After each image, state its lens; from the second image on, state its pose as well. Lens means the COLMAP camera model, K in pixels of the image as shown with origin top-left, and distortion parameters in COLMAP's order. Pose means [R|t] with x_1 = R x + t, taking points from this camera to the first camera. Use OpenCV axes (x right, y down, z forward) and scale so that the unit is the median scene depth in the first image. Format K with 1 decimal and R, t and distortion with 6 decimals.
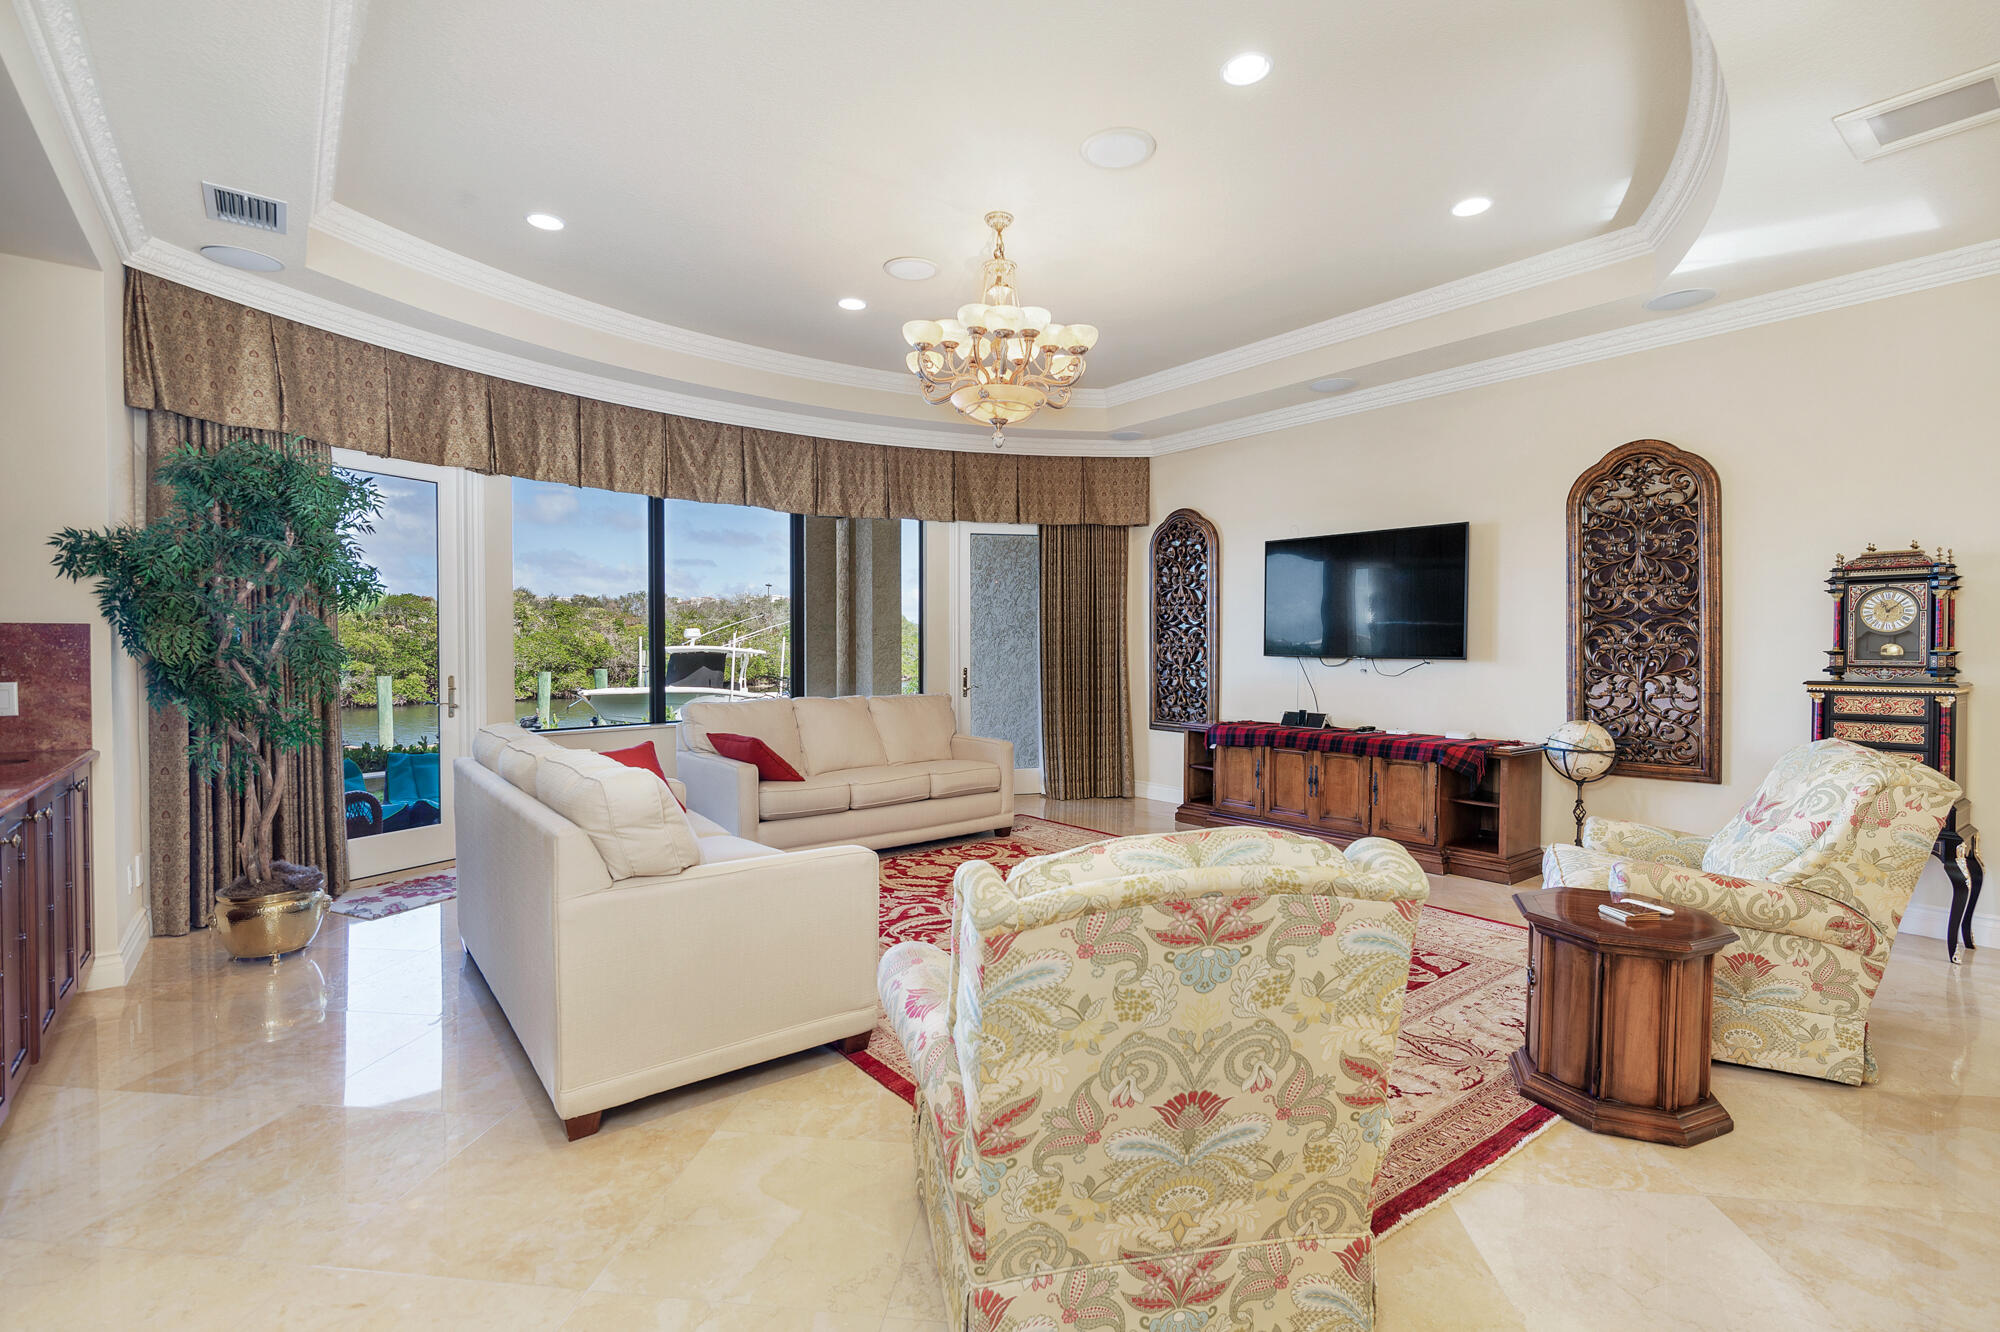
lens RADIAL K [[911.8, 0, 1010.4], [0, 911.8, 662.1], [0, 0, 1]] dist [-0.002475, -0.001214]
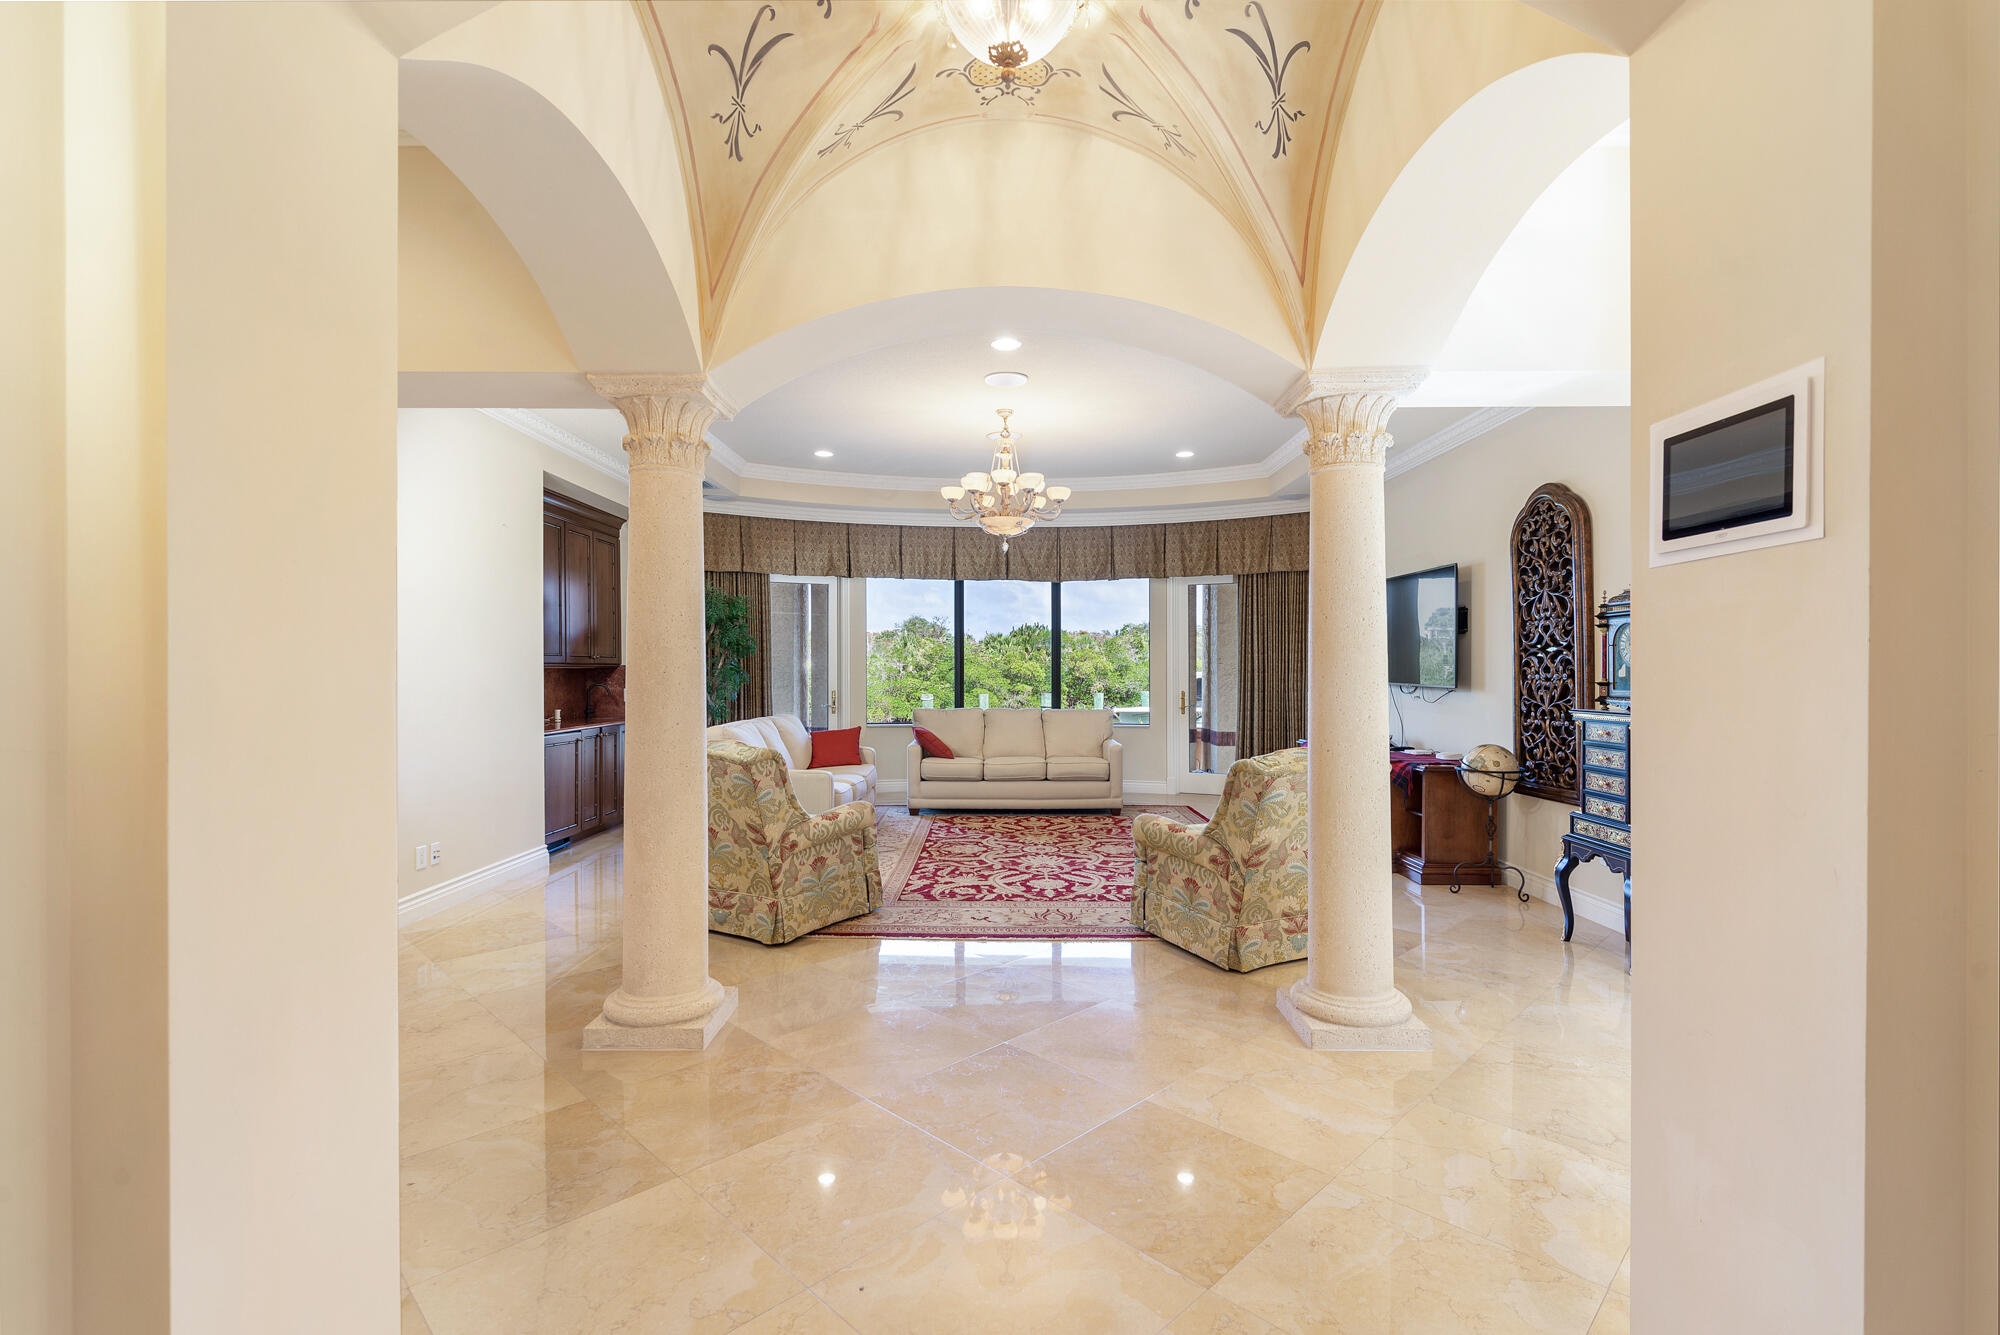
lens RADIAL K [[911.8, 0, 1016.0], [0, 911.8, 675.9], [0, 0, 1]] dist [-0.002475, -0.001214]
pose [[0.790767, 0.002688, -0.612111, 0.953821], [-0.010732, 0.999898, -0.009473, -0.002033], [0.612023, 0.014060, 0.790715, -0.252477]]
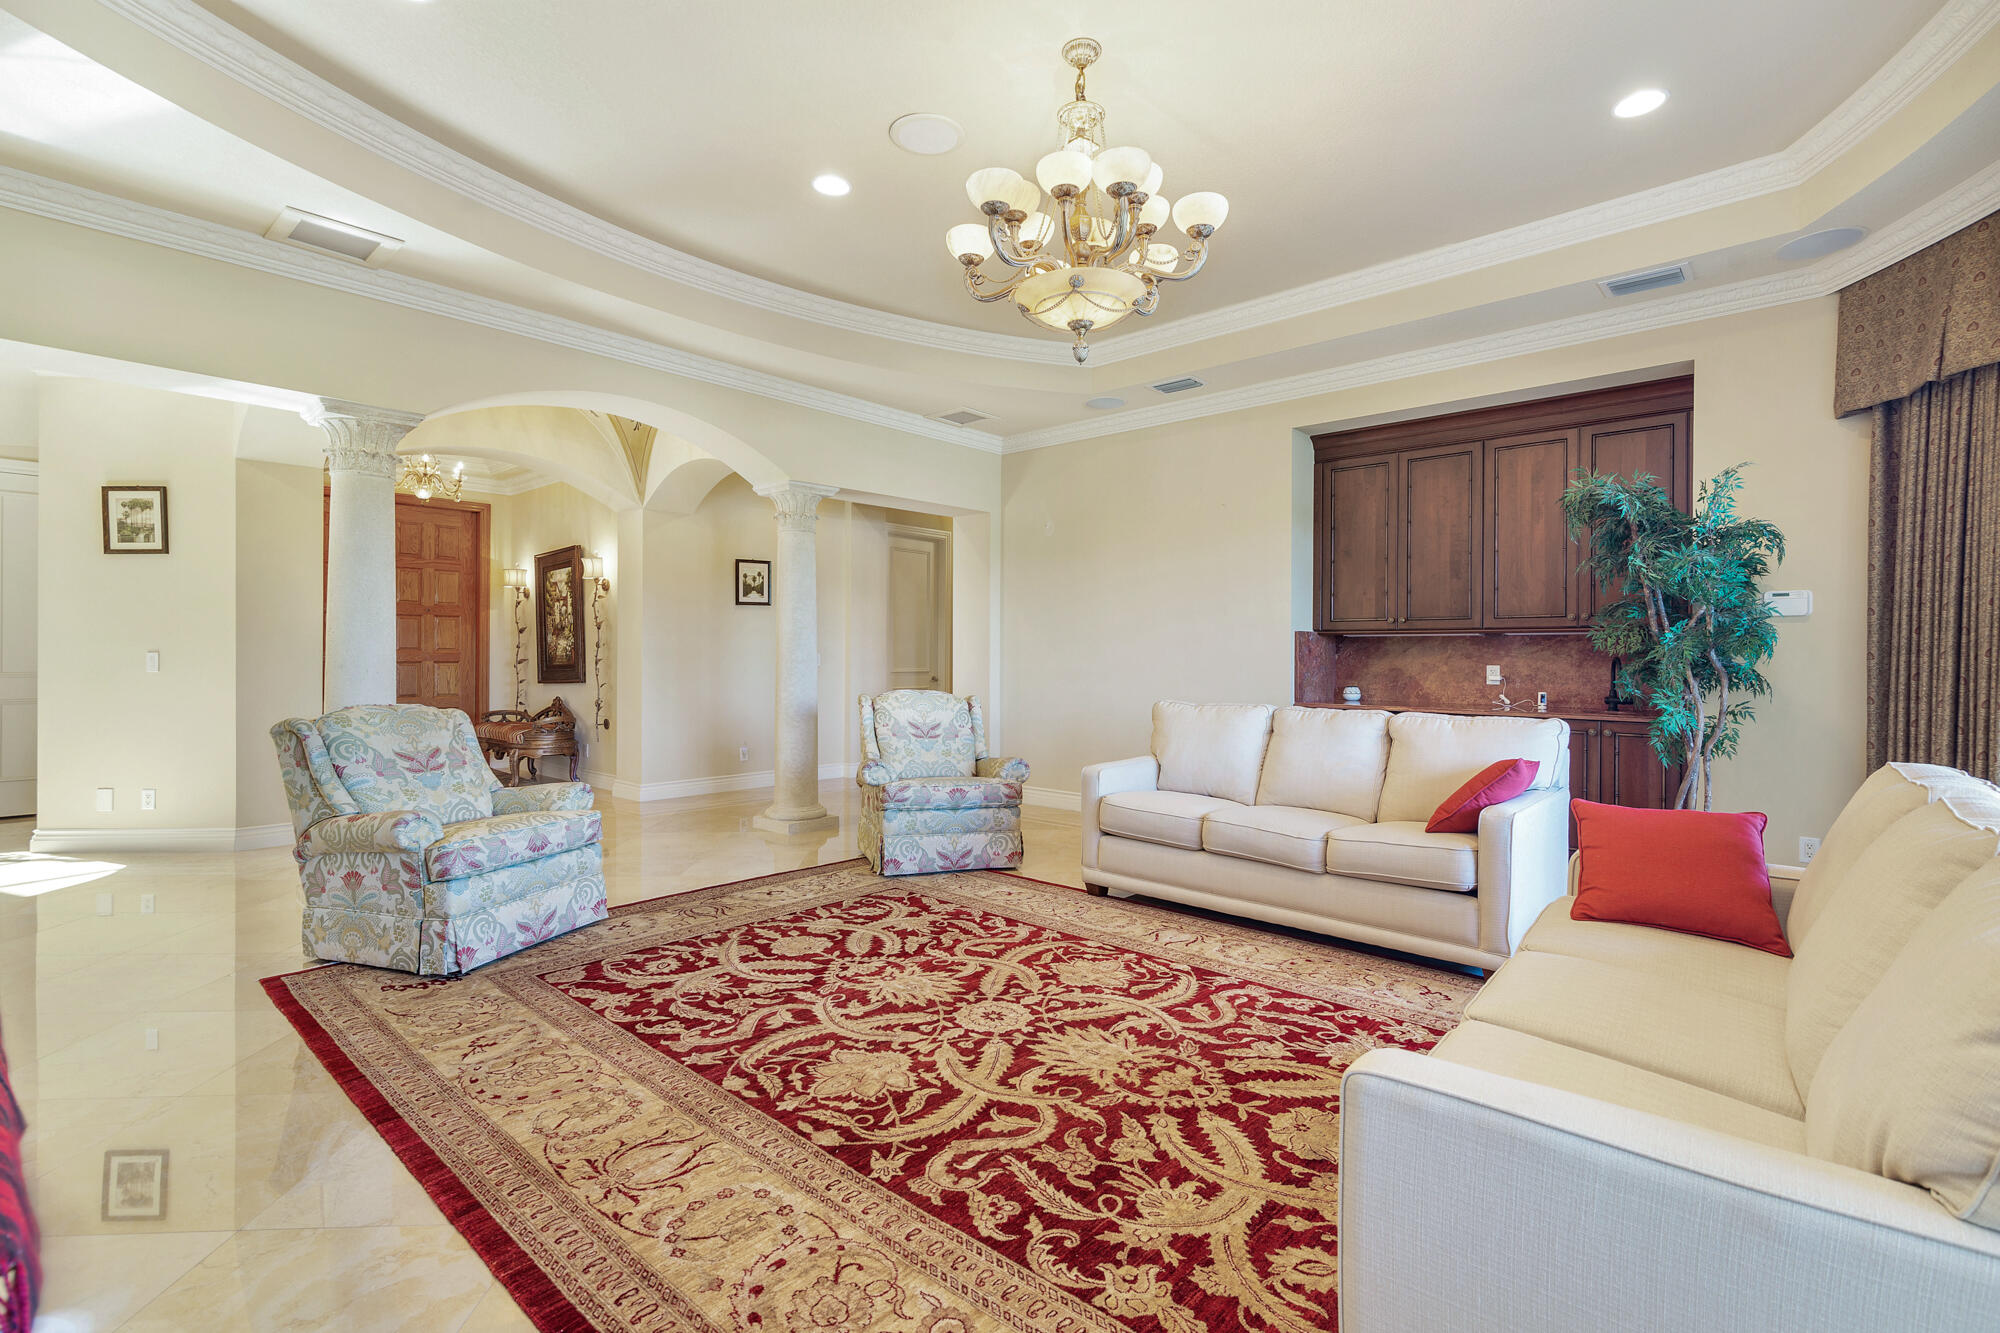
lens RADIAL K [[911.8, 0, 1004.0], [0, 911.8, 665.1], [0, 0, 1]] dist [-0.002475, -0.001214]
pose [[-0.986104, -0.006005, -0.166018, 0.163120], [-0.010984, 0.999517, 0.029088, -0.011765], [0.165763, 0.030507, -0.985694, 1.652445]]
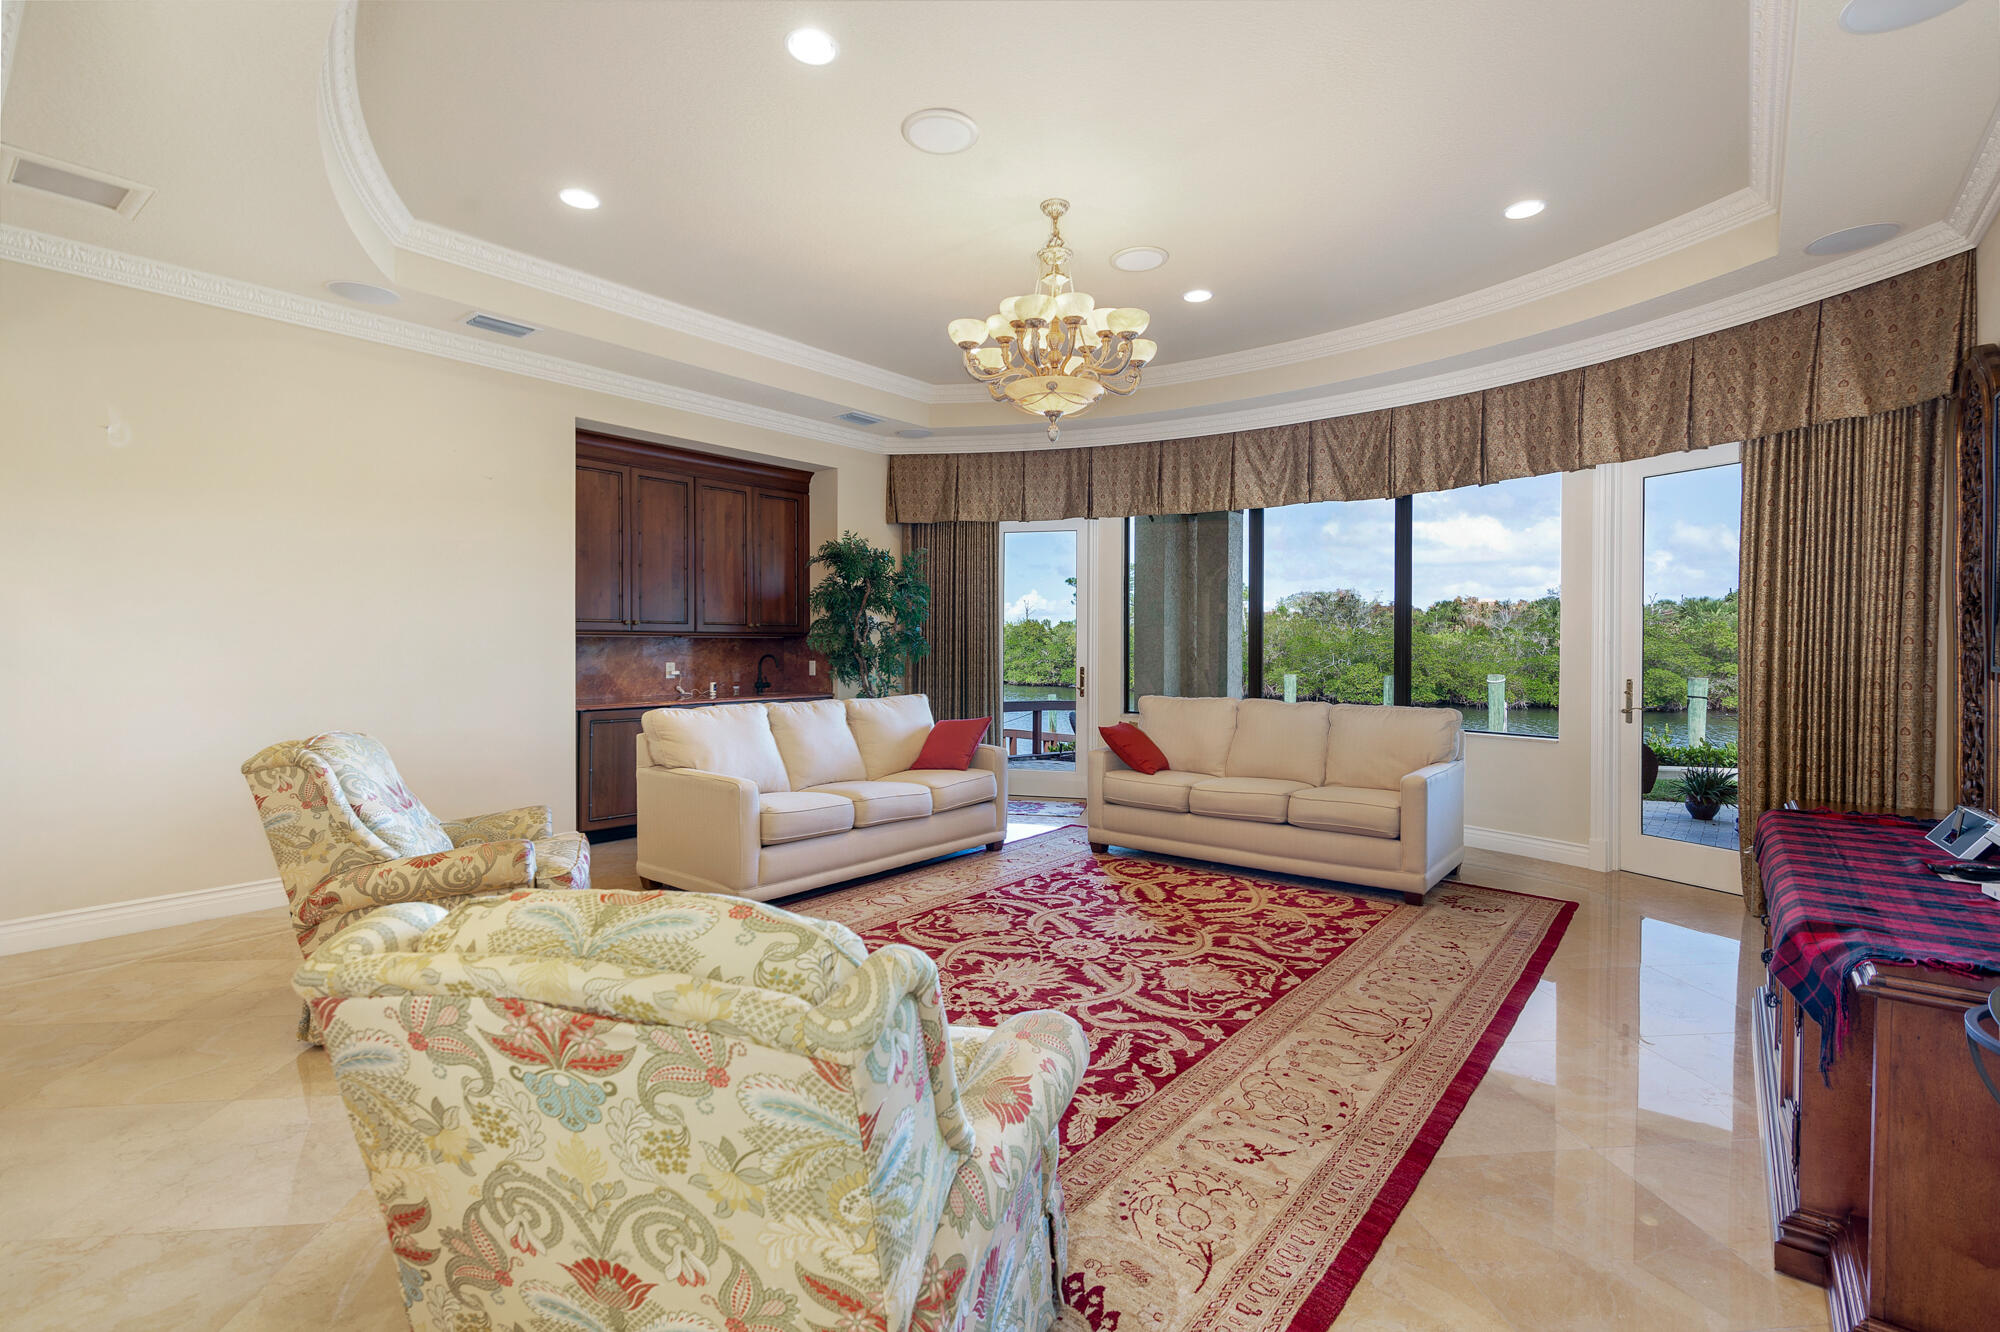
lens RADIAL K [[911.8, 0, 1009.6], [0, 911.8, 660.1], [0, 0, 1]] dist [-0.002475, -0.001214]
pose [[0.217583, 0.014148, -0.975939, 0.892099], [-0.018703, 0.999772, 0.010324, -0.011128], [0.975863, 0.016006, 0.217798, 0.718367]]
